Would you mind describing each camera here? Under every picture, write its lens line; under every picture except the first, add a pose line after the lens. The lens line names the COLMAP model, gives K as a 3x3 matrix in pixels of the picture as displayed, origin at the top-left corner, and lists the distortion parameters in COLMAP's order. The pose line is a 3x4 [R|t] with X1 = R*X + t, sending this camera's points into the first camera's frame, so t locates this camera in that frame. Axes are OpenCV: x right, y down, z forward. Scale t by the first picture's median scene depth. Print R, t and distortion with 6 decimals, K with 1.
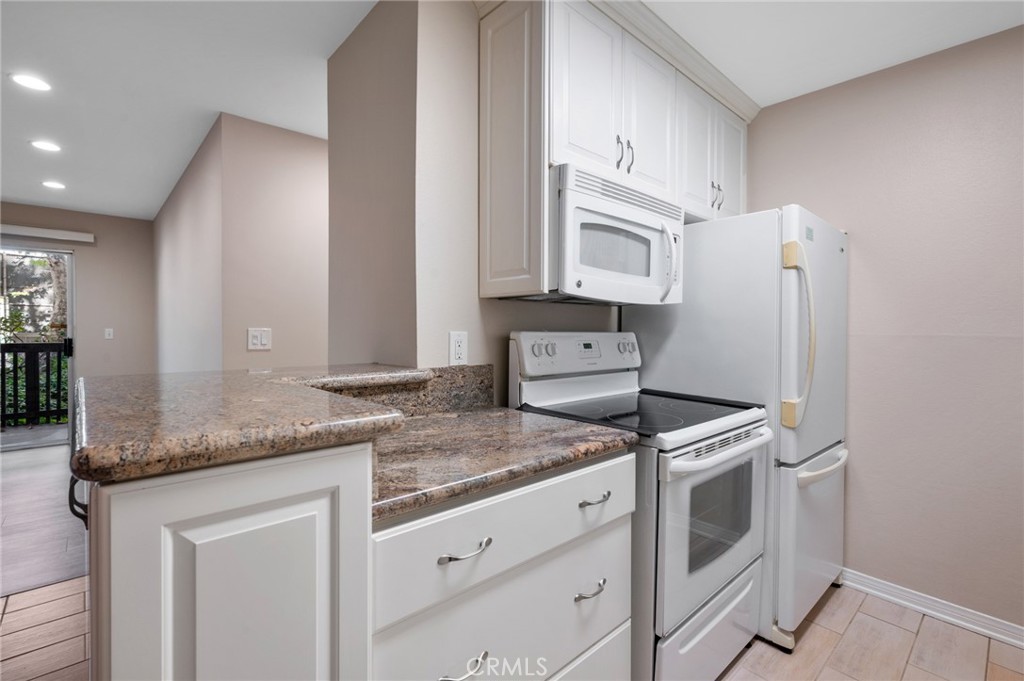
lens RADIAL K [[464.5, 0, 505.0], [0, 464.5, 337.5], [0, 0, 1]] dist [0.013223, 0.000169]
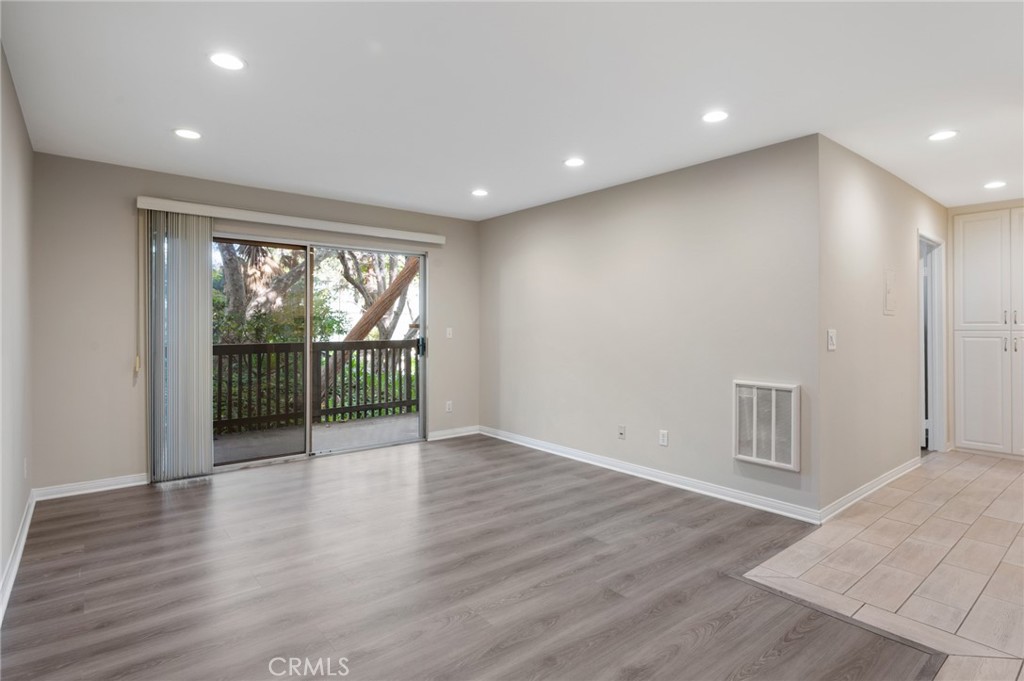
lens RADIAL K [[515.6, 0, 525.2], [0, 515.6, 324.4], [0, 0, 1]] dist [-0.003610, 0.003090]
pose [[0.999328, -0.004507, -0.036371, -0.657686], [0.003951, 0.999875, -0.015326, -0.009422], [0.036436, 0.015172, 0.999221, -0.119753]]
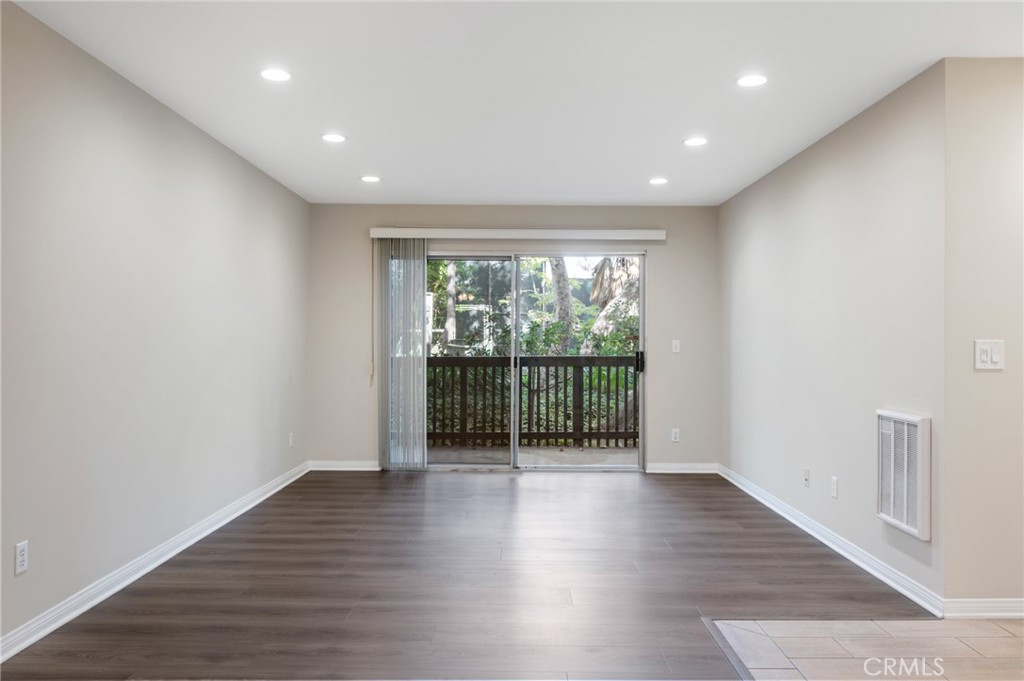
lens RADIAL K [[745.9, 0, 522.6], [0, 745.9, 341.1], [0, 0, 1]] dist [-0.003676, 0.003317]
pose [[0.748331, -0.002393, -0.663321, -0.166468], [-0.007206, 0.999905, -0.011737, 0.000624], [0.663286, 0.013563, 0.748243, -0.191223]]
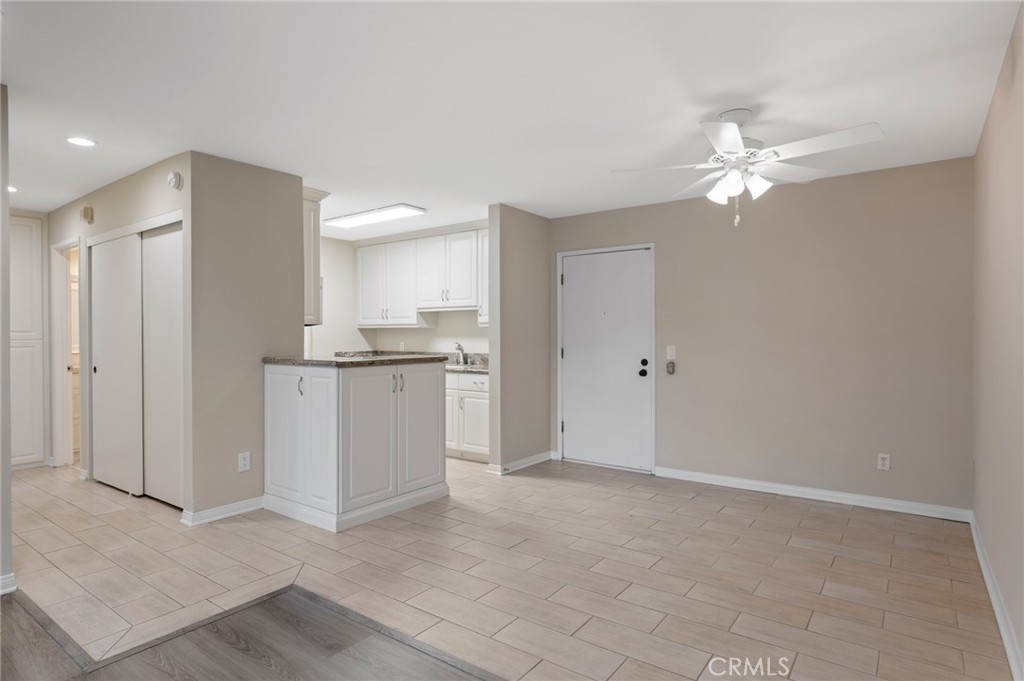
lens RADIAL K [[574.6, 0, 463.6], [0, 574.6, 338.5], [0, 0, 1]] dist [-0.003065, 0.004894]
pose [[-0.157939, -0.008695, 0.987411, -0.929546], [0.013688, 0.999846, 0.010994, -0.012372], [-0.987354, 0.015252, -0.157795, 0.189491]]
